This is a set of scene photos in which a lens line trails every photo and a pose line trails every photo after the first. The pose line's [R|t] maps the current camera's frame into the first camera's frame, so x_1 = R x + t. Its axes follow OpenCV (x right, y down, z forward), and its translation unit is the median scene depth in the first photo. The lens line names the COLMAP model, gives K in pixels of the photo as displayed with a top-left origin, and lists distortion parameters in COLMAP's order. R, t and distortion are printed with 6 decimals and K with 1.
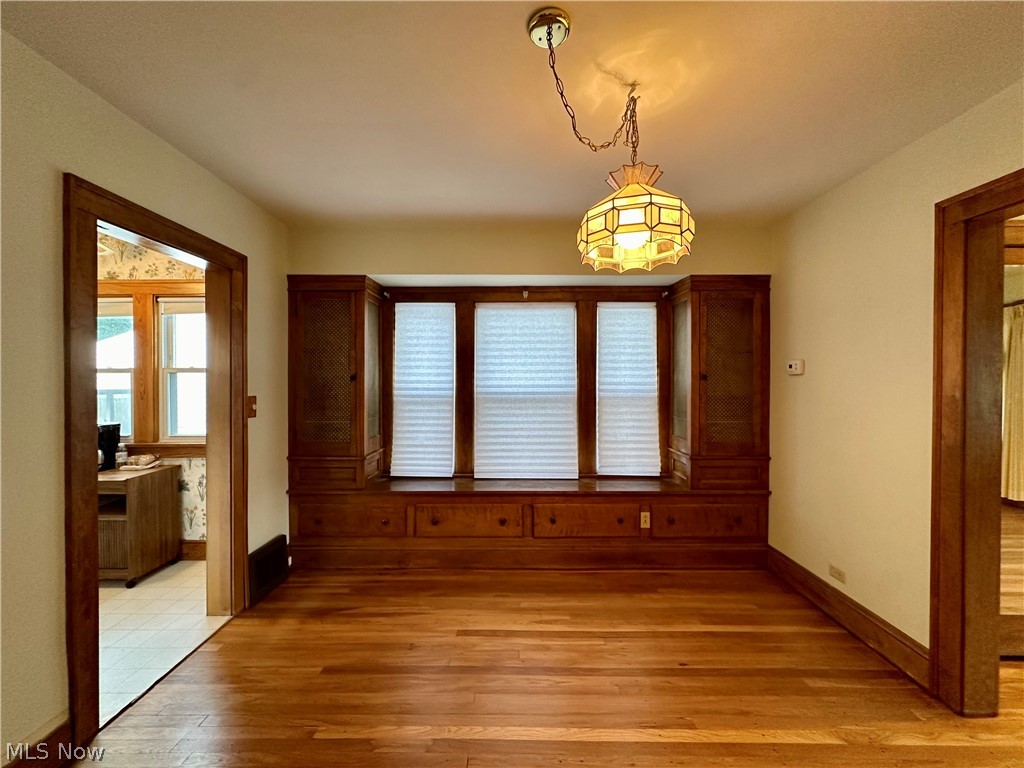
lens RADIAL K [[409.3, 0, 512.0], [0, 409.3, 382.3], [0, 0, 1]] dist [-0.002176, 0.000615]
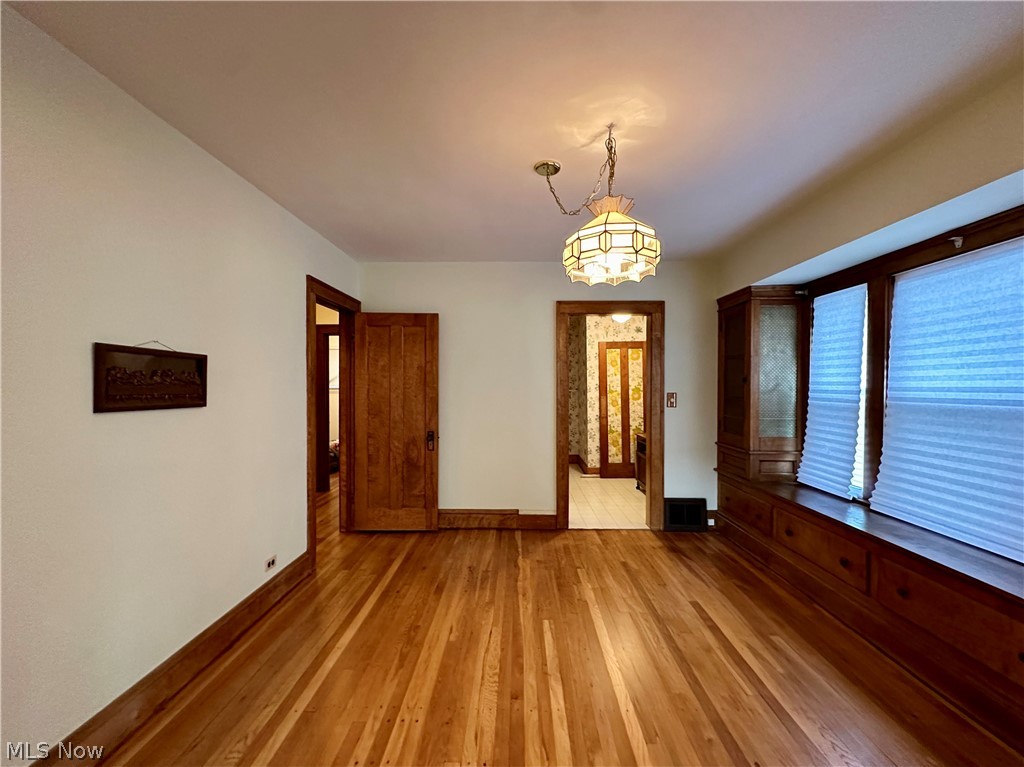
lens RADIAL K [[420.5, 0, 512.4], [0, 420.5, 391.7], [0, 0, 1]] dist [-0.000278, 0.000302]
pose [[-0.009364, 0.016044, -0.999827, 0.688890], [-0.006074, 0.999852, 0.016101, 0.006426], [0.999938, 0.006224, -0.009265, 0.333291]]
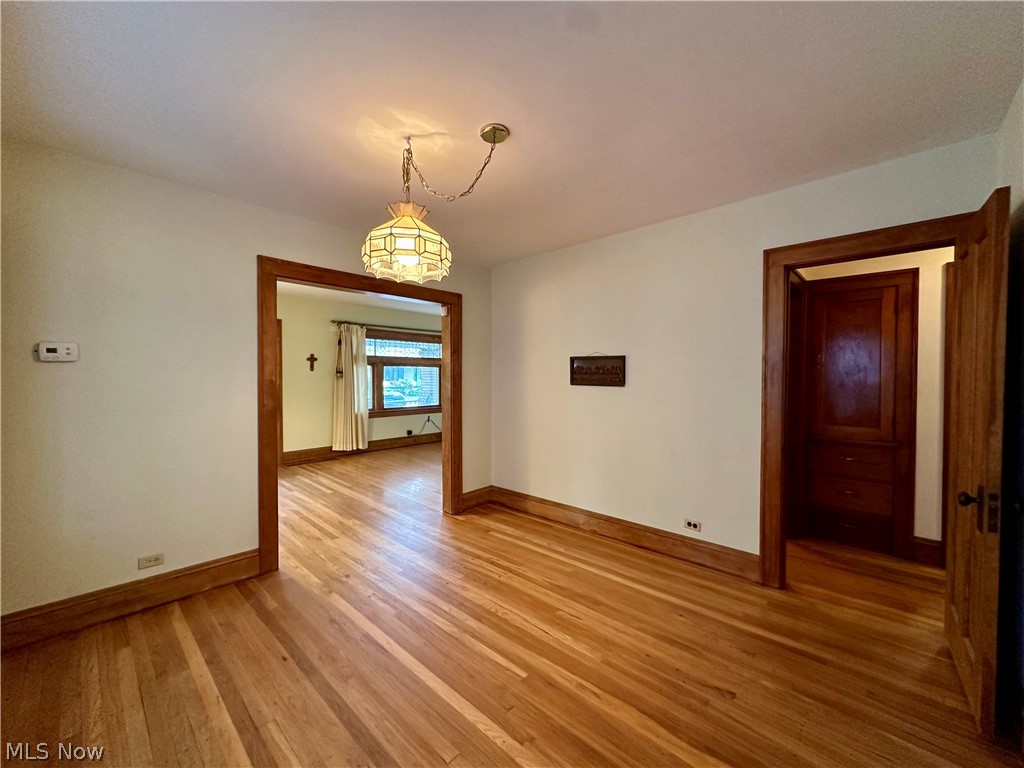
lens RADIAL K [[411.7, 0, 511.8], [0, 411.7, 382.6], [0, 0, 1]] dist [-0.002023, 0.000044]
pose [[-0.733338, -0.011586, 0.679766, -0.378714], [0.005388, 0.999724, 0.022852, 0.006713], [-0.679843, 0.020420, -0.733073, 0.791609]]
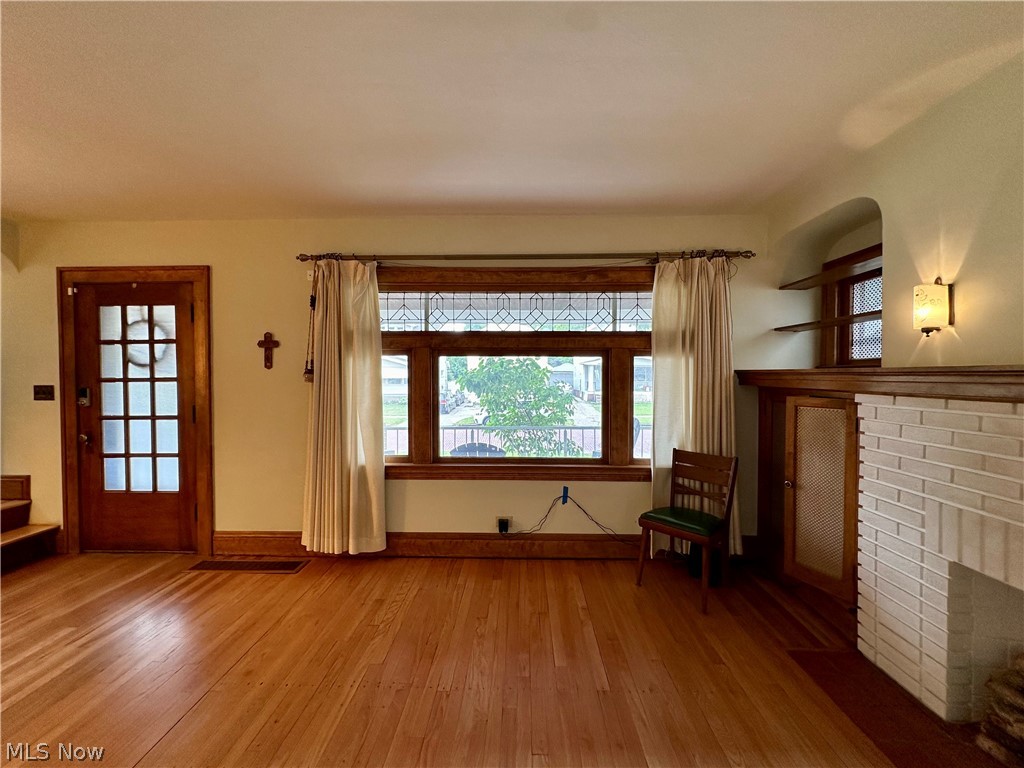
lens RADIAL K [[408.0, 0, 512.3], [0, 408.0, 383.3], [0, 0, 1]] dist [-0.000964, 0.000113]
pose [[0.019417, -0.020802, 0.999595, 0.700672], [0.007417, 0.999759, 0.020661, 0.008603], [-0.999784, 0.007012, 0.019567, -0.517607]]
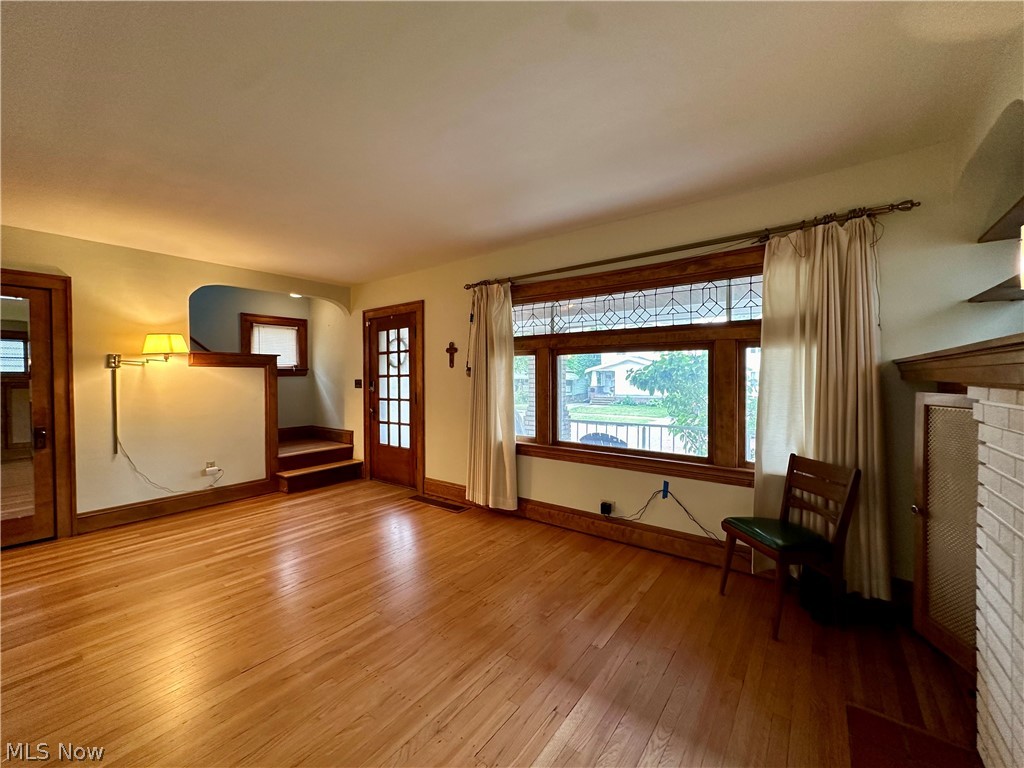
lens RADIAL K [[408.0, 0, 512.3], [0, 408.0, 383.3], [0, 0, 1]] dist [-0.000964, 0.000113]
pose [[0.596512, -0.014585, 0.802472, 0.678973], [0.008810, 0.999894, 0.011624, 0.026362], [-0.802556, 0.000136, 0.596577, -0.871473]]
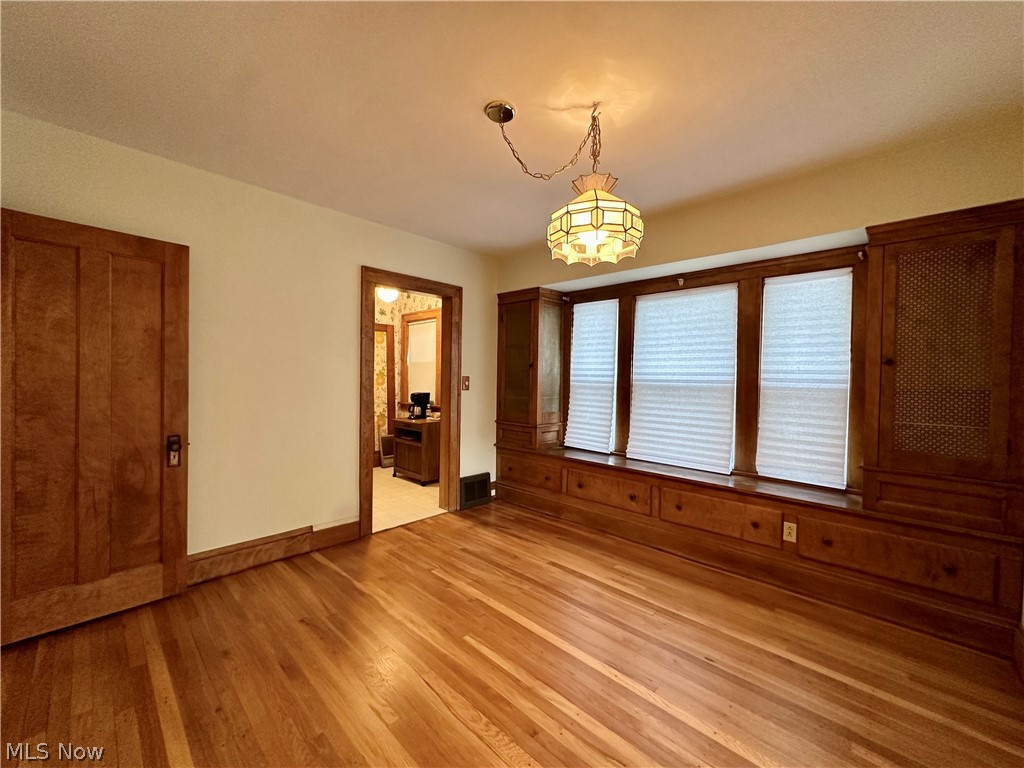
lens RADIAL K [[409.3, 0, 512.0], [0, 409.3, 382.3], [0, 0, 1]] dist [-0.002176, 0.000615]
pose [[0.724411, 0.022274, -0.689008, 0.431035], [-0.019468, 0.999740, 0.011851, 0.026116], [0.689093, 0.004828, 0.724657, -0.004664]]
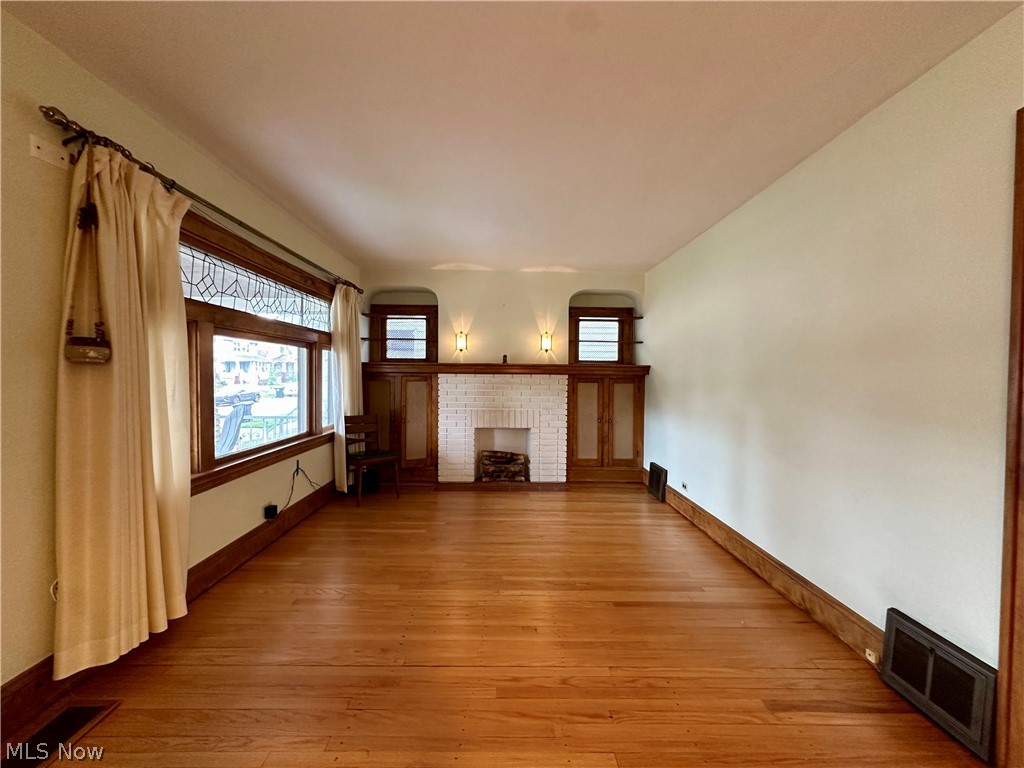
lens RADIAL K [[408.0, 0, 512.3], [0, 408.0, 383.3], [0, 0, 1]] dist [-0.000964, 0.000113]
pose [[-0.999705, -0.007674, -0.023043, 1.073907], [-0.008393, 0.999476, 0.031268, 0.025913], [0.022791, 0.031452, -0.999245, 0.393267]]
